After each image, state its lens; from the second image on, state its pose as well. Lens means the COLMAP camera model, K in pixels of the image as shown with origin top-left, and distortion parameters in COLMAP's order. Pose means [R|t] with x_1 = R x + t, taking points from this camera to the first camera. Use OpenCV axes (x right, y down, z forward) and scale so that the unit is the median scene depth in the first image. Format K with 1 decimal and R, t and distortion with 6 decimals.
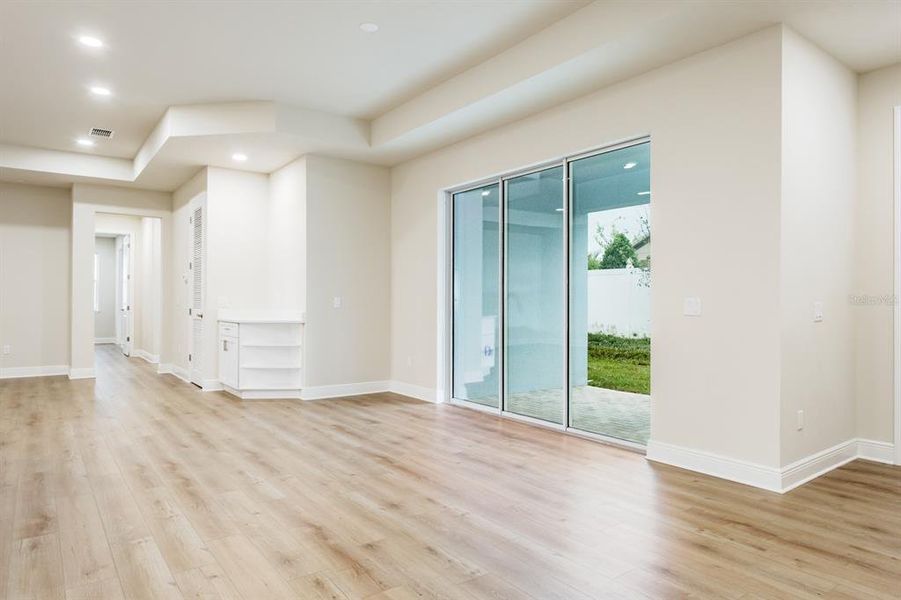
lens RADIAL K [[562.7, 0, 449.1], [0, 562.7, 297.6], [0, 0, 1]] dist [-0.005549, -0.000125]
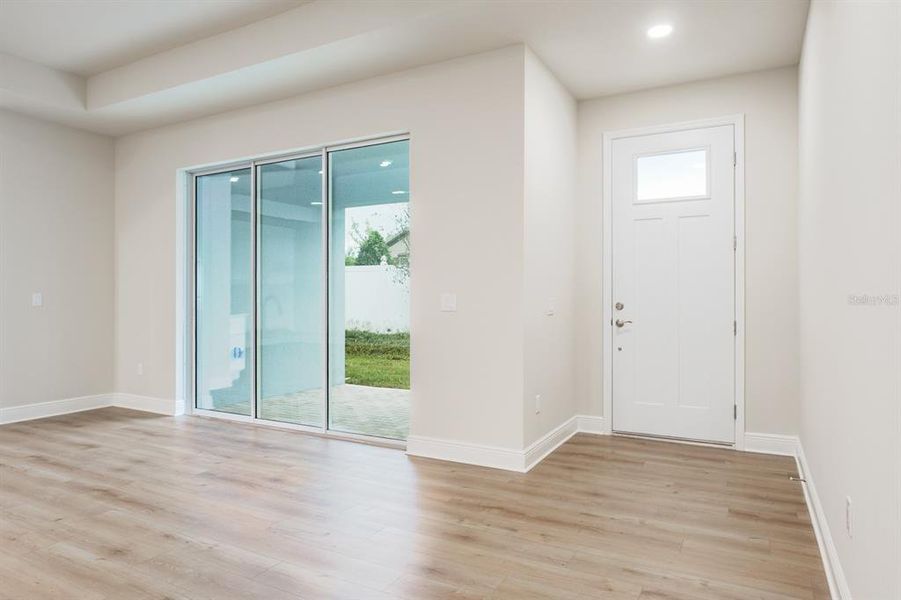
lens RADIAL K [[565.5, 0, 442.5], [0, 565.5, 291.9], [0, 0, 1]] dist [-0.001838, 0.000315]
pose [[0.912783, -0.000122, 0.408444, -0.002877], [0.001631, 0.999993, -0.003348, -0.000035], [-0.408441, 0.003722, 0.912777, 0.048789]]
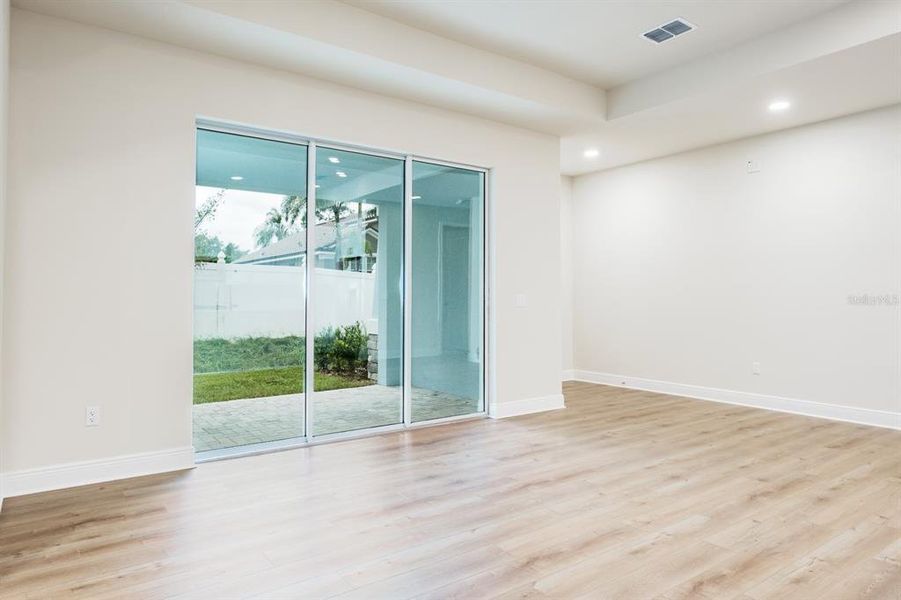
lens RADIAL K [[562.7, 0, 449.1], [0, 562.7, 297.6], [0, 0, 1]] dist [-0.005549, -0.000125]
pose [[0.011533, -0.002034, 0.999931, -0.893383], [-0.006772, 0.999975, 0.002112, 0.004192], [-0.999911, -0.006796, 0.011519, 1.039105]]
